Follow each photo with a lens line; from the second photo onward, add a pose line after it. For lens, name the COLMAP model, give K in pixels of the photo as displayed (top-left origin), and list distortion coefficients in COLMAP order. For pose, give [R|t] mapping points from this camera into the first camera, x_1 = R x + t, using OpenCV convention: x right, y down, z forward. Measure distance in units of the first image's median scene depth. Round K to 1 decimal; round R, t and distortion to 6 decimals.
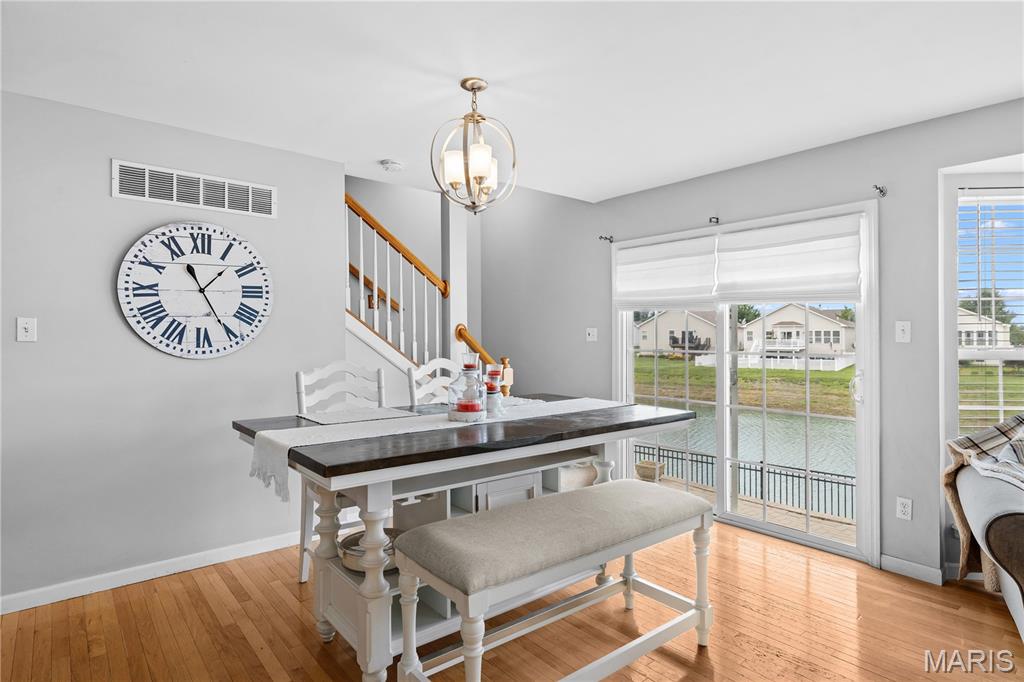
lens RADIAL K [[555.7, 0, 514.0], [0, 555.7, 339.2], [0, 0, 1]] dist [0.001026, -0.000015]
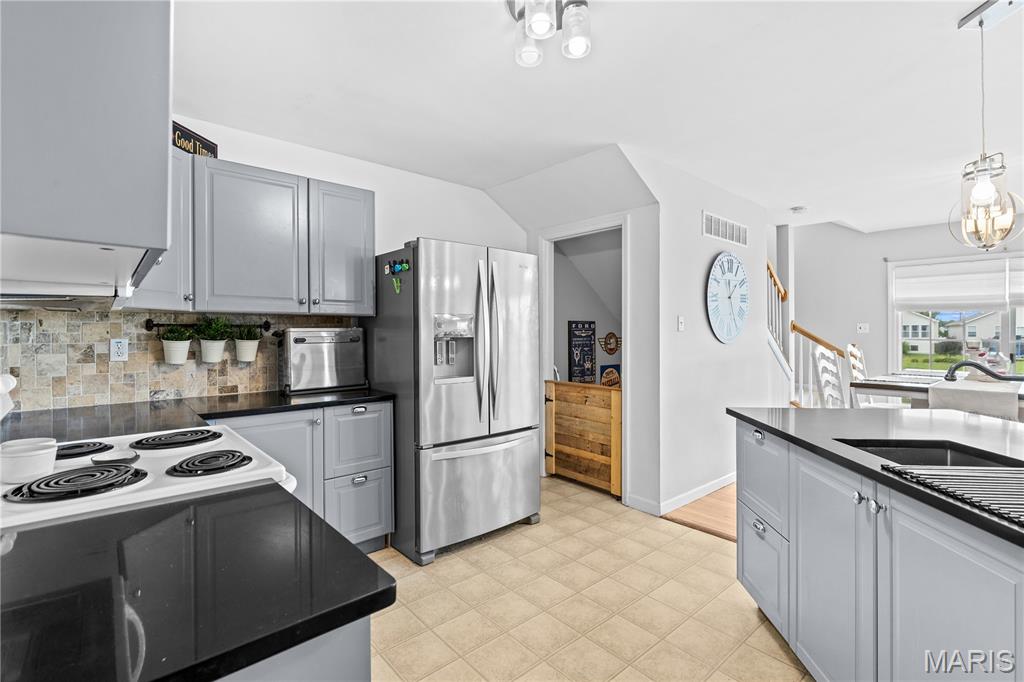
lens RADIAL K [[470.5, 0, 509.9], [0, 470.5, 331.0], [0, 0, 1]] dist [0.005546, 0.000637]
pose [[0.999835, 0.005721, 0.017253, -0.801885], [-0.005757, 0.999981, 0.002016, 0.002474], [-0.017241, -0.002115, 0.999849, -0.176054]]
